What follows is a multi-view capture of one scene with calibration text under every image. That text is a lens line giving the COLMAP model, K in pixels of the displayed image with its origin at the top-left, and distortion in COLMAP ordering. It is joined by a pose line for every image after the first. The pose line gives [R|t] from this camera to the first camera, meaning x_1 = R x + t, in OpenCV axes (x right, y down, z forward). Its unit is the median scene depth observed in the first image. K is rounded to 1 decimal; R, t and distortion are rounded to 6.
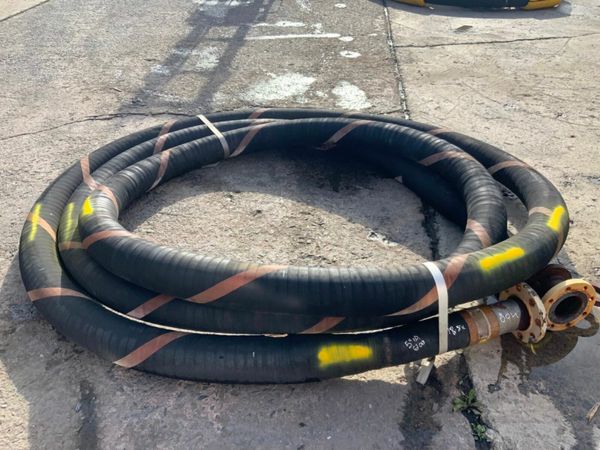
lens RADIAL K [[495.7, 0, 300.0], [0, 495.7, 225.0], [0, 0, 1]] dist [0.086449, -0.193077]
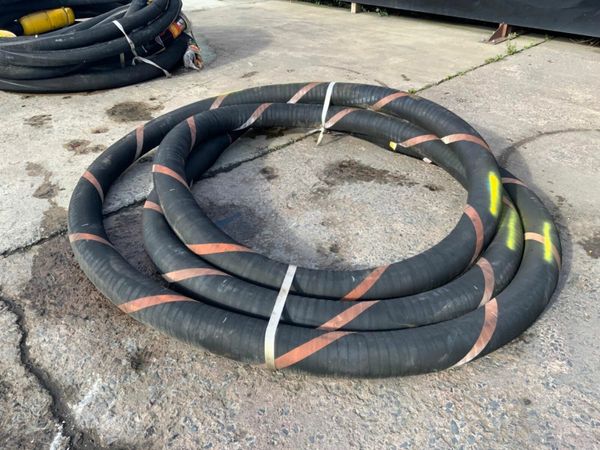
lens RADIAL K [[495.7, 0, 300.0], [0, 495.7, 225.0], [0, 0, 1]] dist [0.086449, -0.193077]
pose [[-0.772318, -0.338958, 0.537246, -0.599446], [0.363475, 0.457810, 0.811354, -0.877548], [-0.520971, 0.821899, -0.230373, 1.295527]]
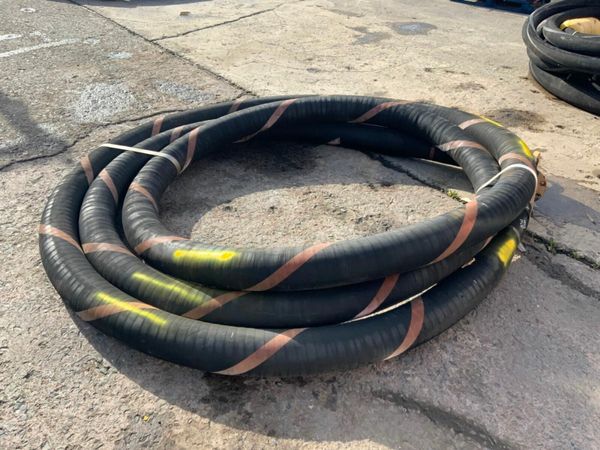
lens RADIAL K [[495.7, 0, 300.0], [0, 495.7, 225.0], [0, 0, 1]] dist [0.086449, -0.193077]
pose [[0.696864, -0.379867, 0.608343, -0.686981], [0.368913, 0.917253, 0.150165, -0.129161], [-0.615048, 0.119781, 0.779339, 0.198578]]
